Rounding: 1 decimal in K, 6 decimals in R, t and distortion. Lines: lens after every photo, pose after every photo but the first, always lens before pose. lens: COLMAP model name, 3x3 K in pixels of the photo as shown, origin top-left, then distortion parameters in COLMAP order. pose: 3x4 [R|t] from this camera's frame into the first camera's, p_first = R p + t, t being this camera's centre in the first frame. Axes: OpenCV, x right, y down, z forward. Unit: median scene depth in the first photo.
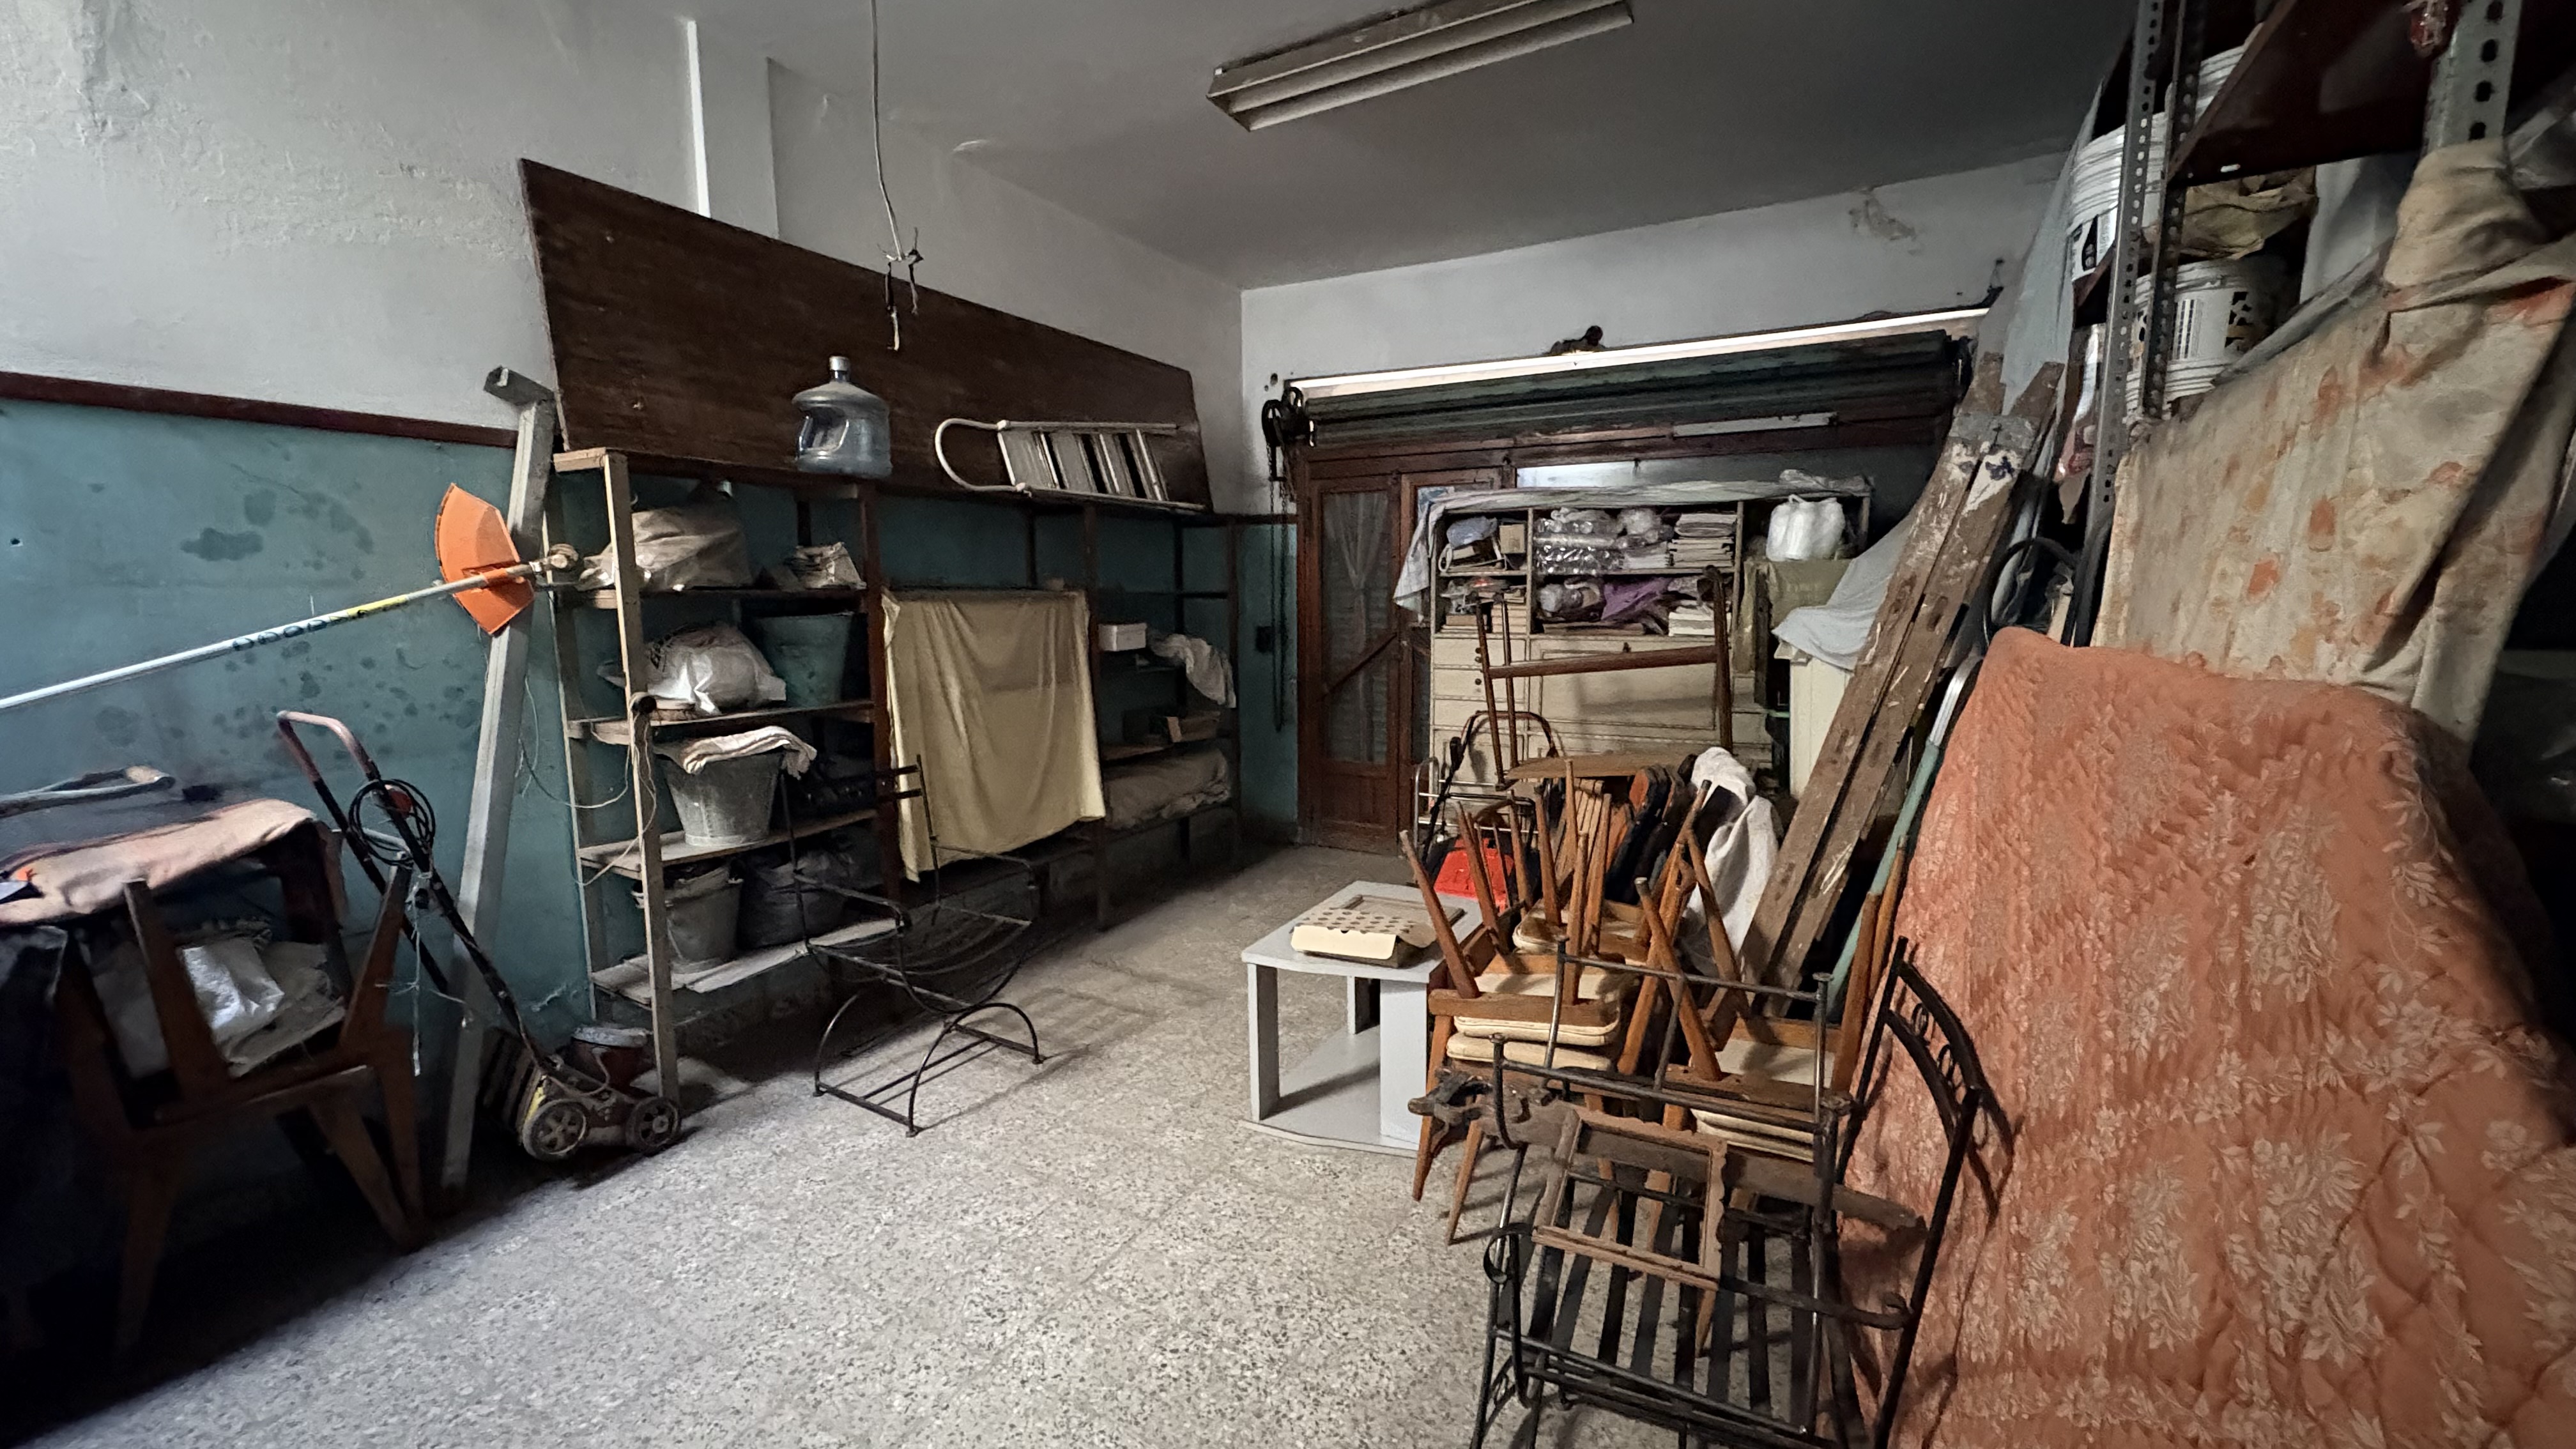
lens RADIAL K [[1022.9, 0, 1286.6], [0, 1022.9, 728.8], [0, 0, 1]] dist [-0.000015, 0.000165]
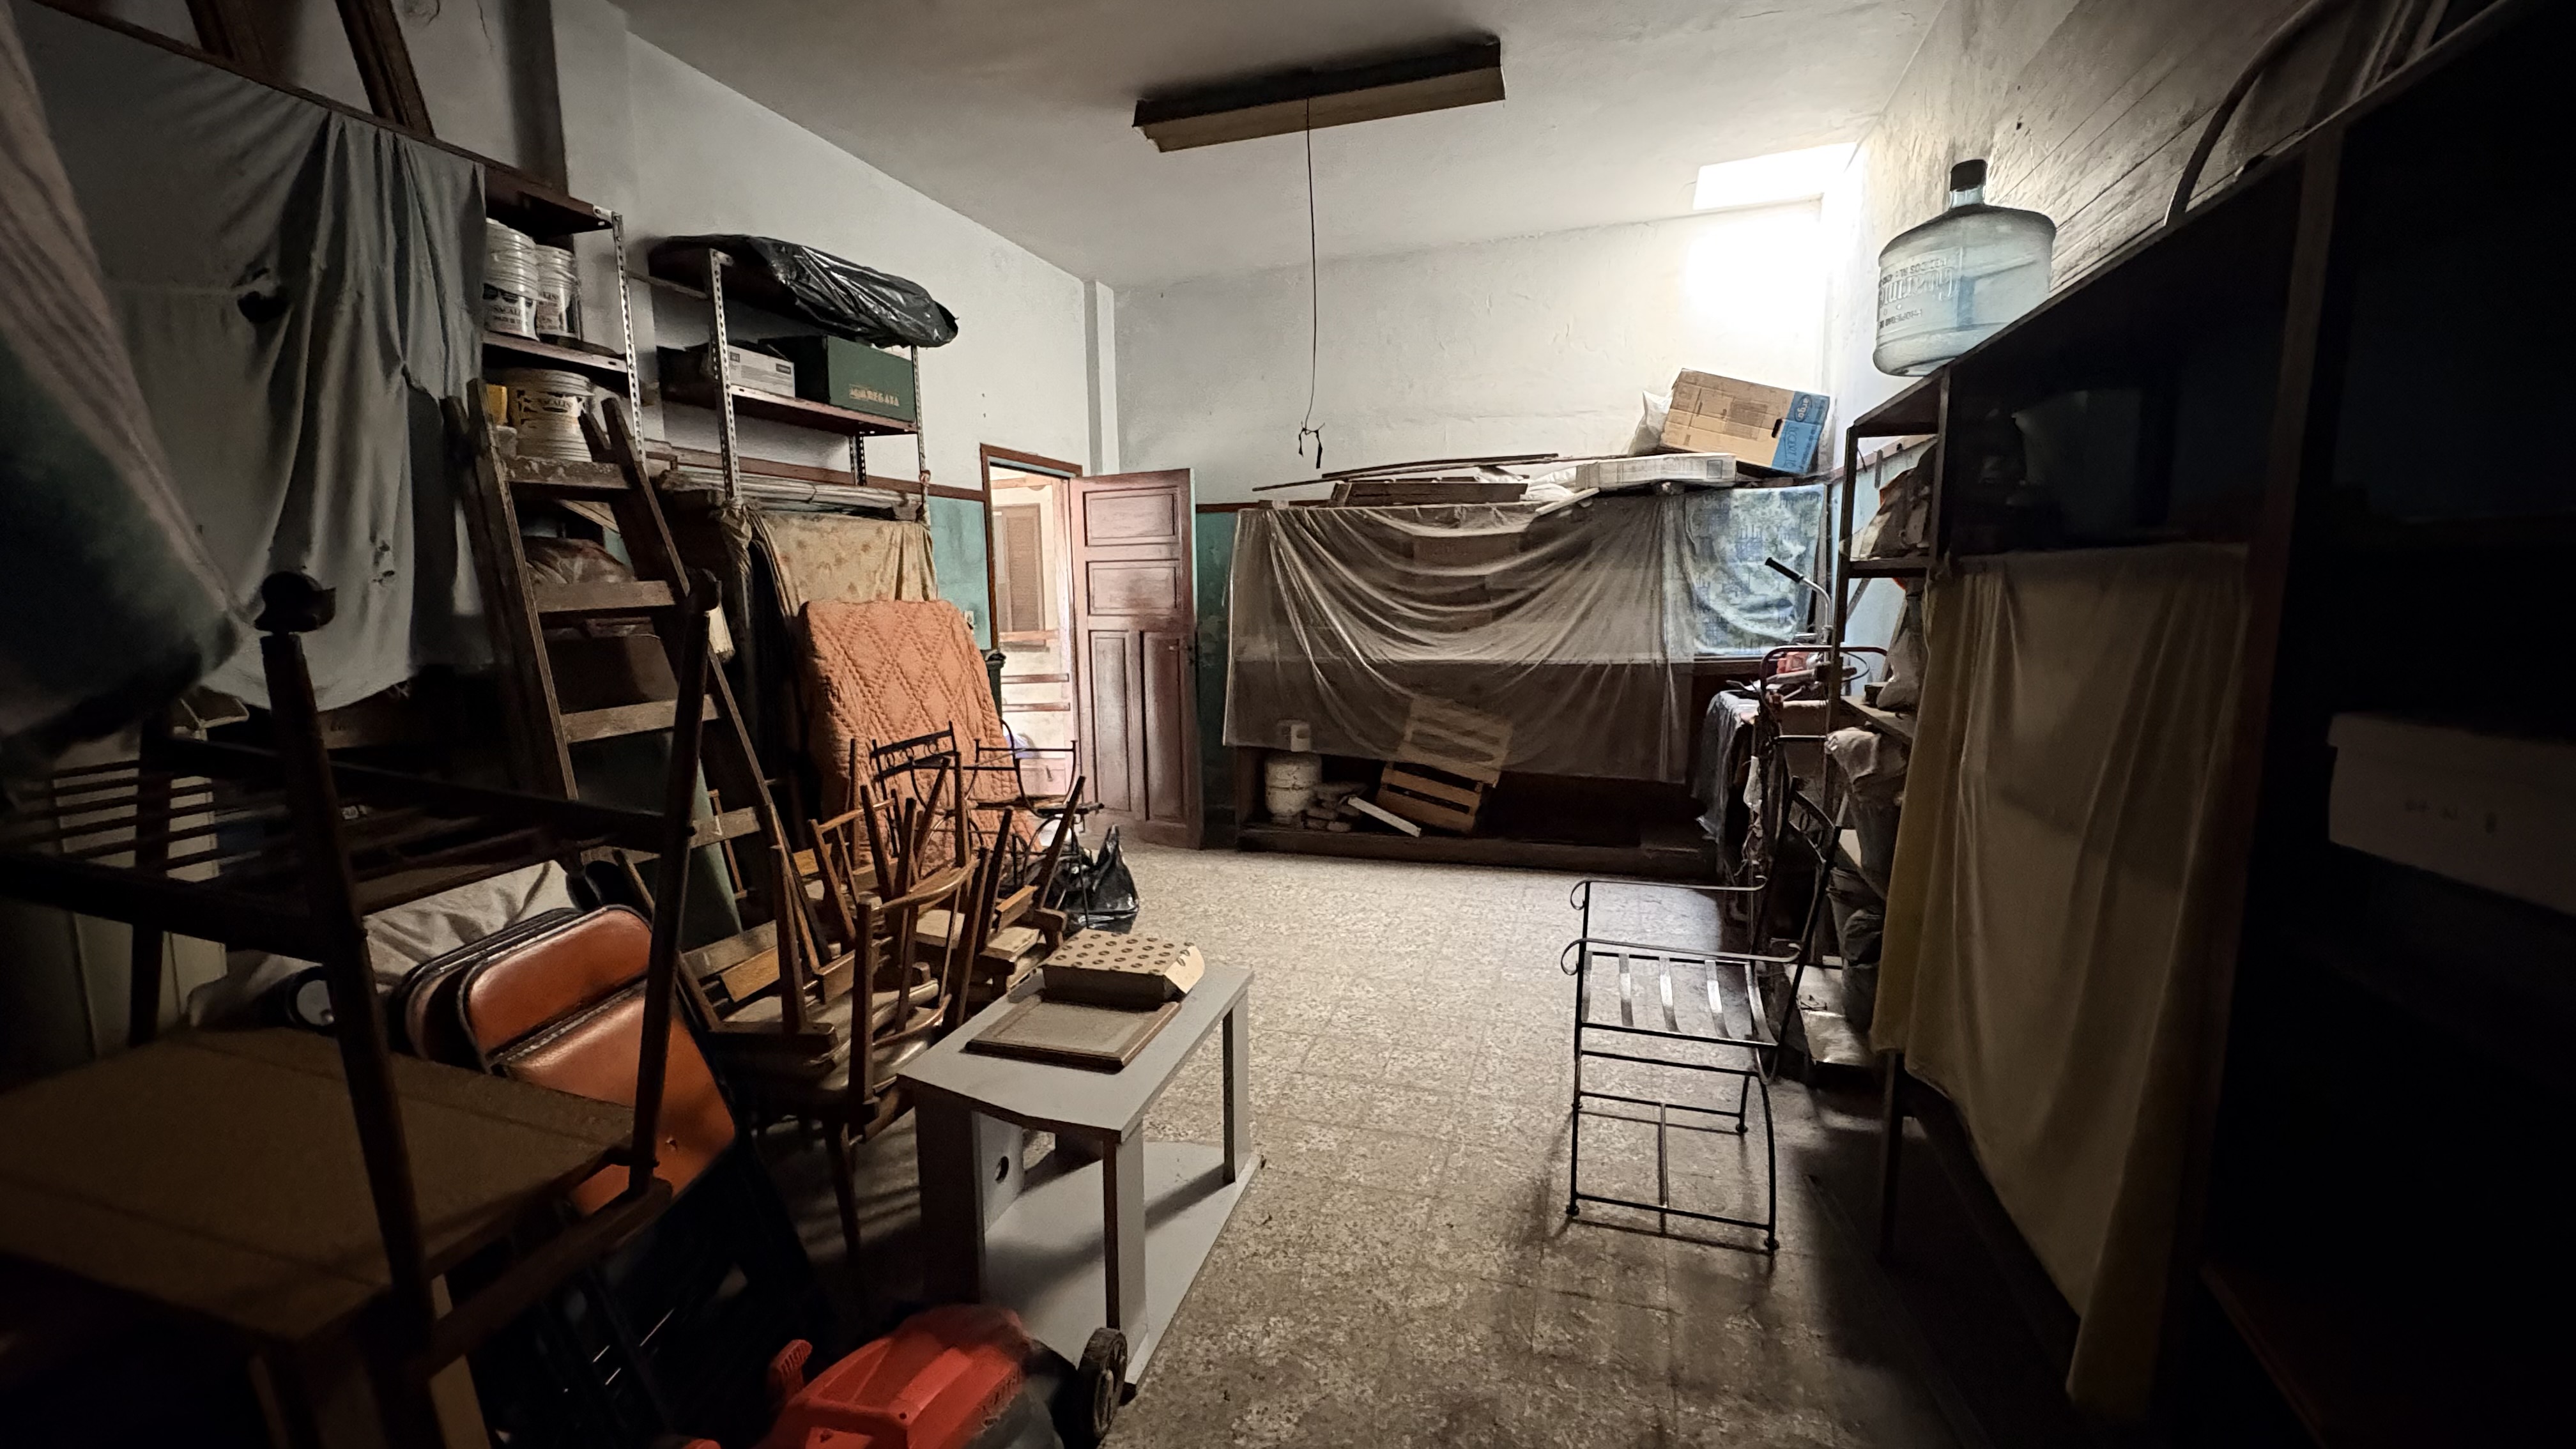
lens RADIAL K [[1022.9, 0, 1289.3], [0, 1022.9, 728.2], [0, 0, 1]] dist [-0.000015, 0.000165]
pose [[-0.975965, 0.047174, -0.212759, 0.070405], [-0.011897, 0.963301, 0.268160, -0.149818], [0.217602, 0.264246, -0.939587, 1.166518]]
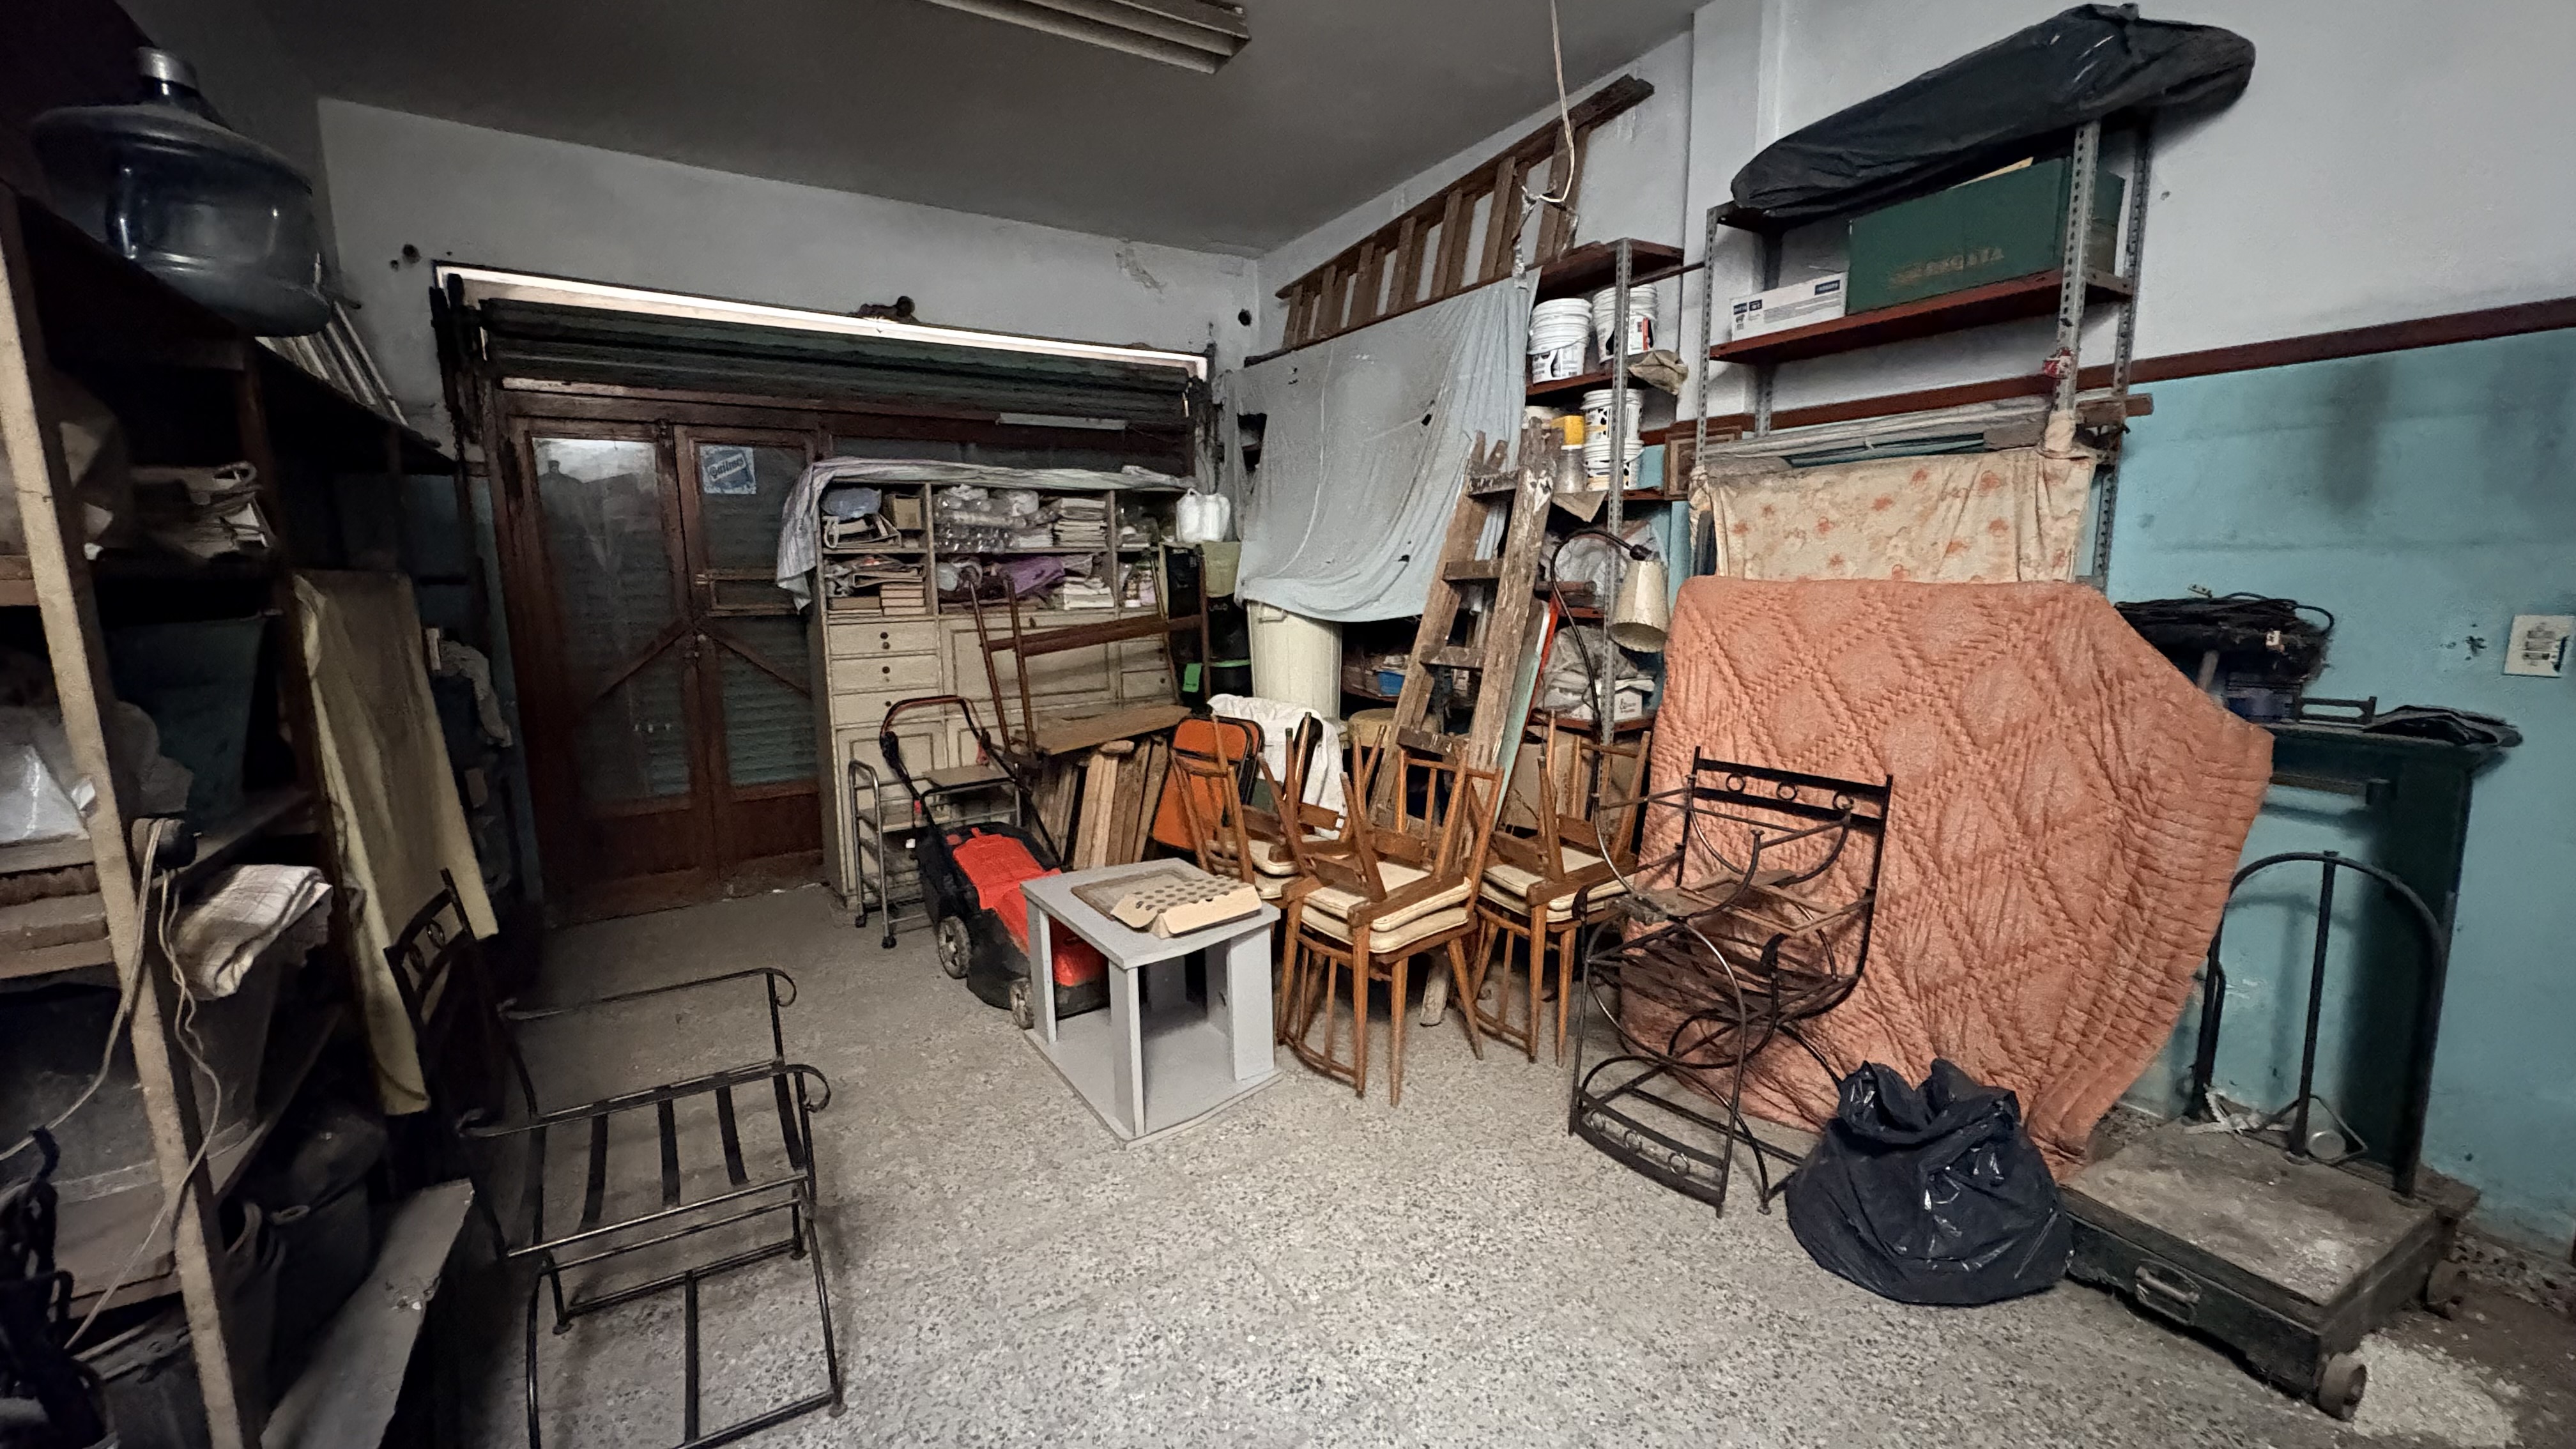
lens RADIAL K [[1022.9, 0, 1289.3], [0, 1022.9, 728.2], [0, 0, 1]] dist [-0.000015, 0.000165]
pose [[0.471307, -0.139265, 0.870905, -0.477915], [0.130511, 0.987596, 0.087297, -0.029317], [-0.872260, 0.072519, 0.483636, 0.269319]]
